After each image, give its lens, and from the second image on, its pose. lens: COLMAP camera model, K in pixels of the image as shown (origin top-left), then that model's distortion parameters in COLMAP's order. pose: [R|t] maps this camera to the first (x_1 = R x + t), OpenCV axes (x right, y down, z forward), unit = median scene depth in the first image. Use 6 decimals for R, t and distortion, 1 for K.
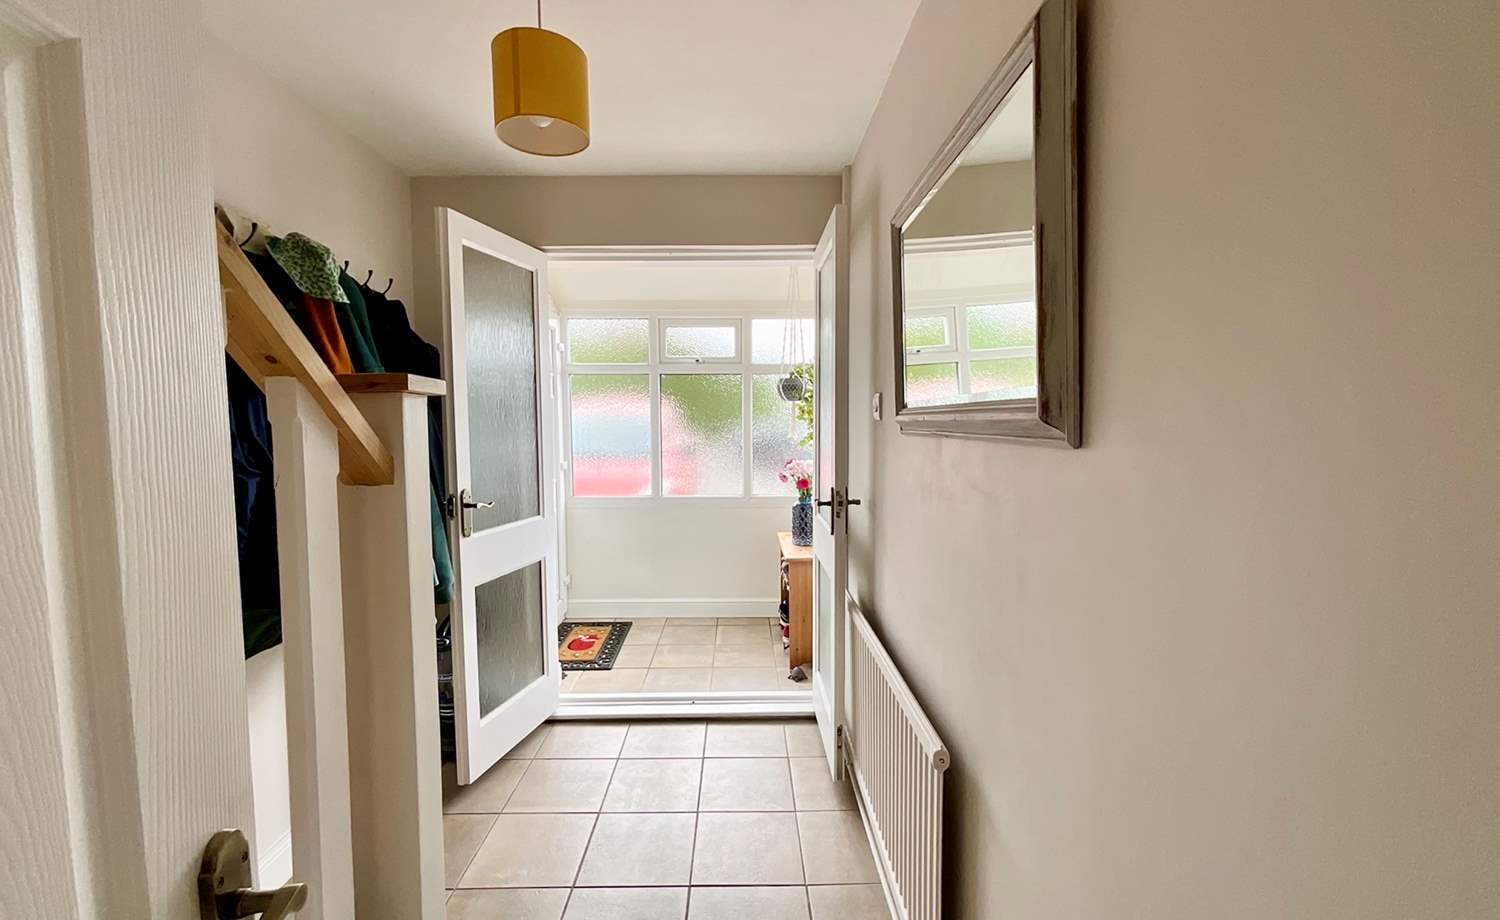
lens RADIAL K [[611.3, 0, 748.3], [0, 611.3, 462.3], [0, 0, 1]] dist [-0.000490, 0.000336]
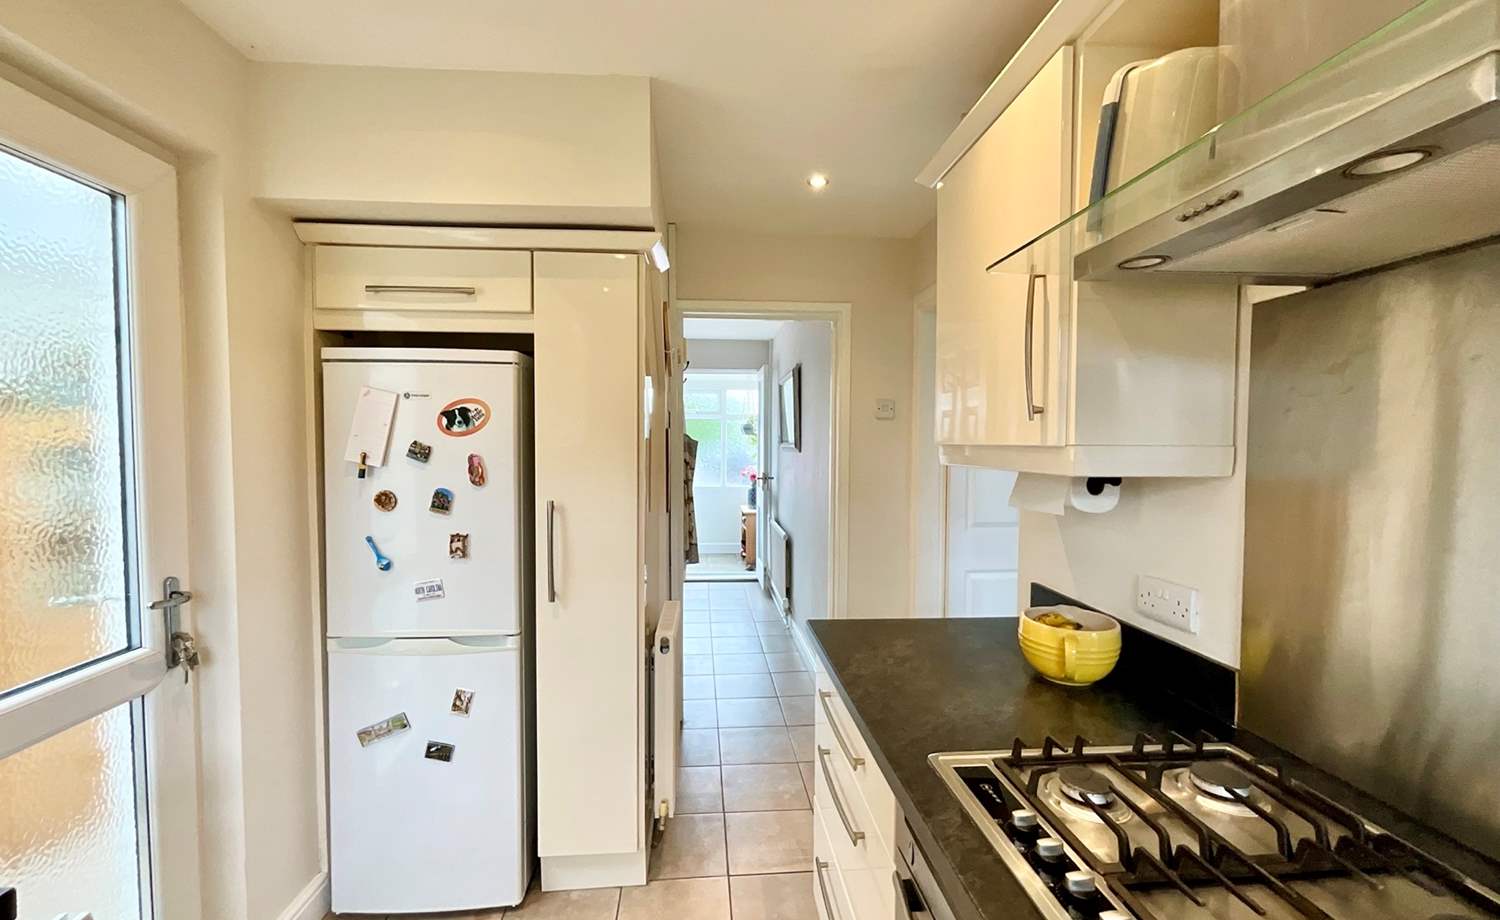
lens RADIAL K [[611.3, 0, 748.3], [0, 611.3, 462.3], [0, 0, 1]] dist [-0.000490, 0.000336]
pose [[0.997857, 0.007902, 0.064954, -0.059868], [-0.005475, 0.999284, -0.037445, 0.066157], [-0.065203, 0.037010, 0.997185, -1.042506]]
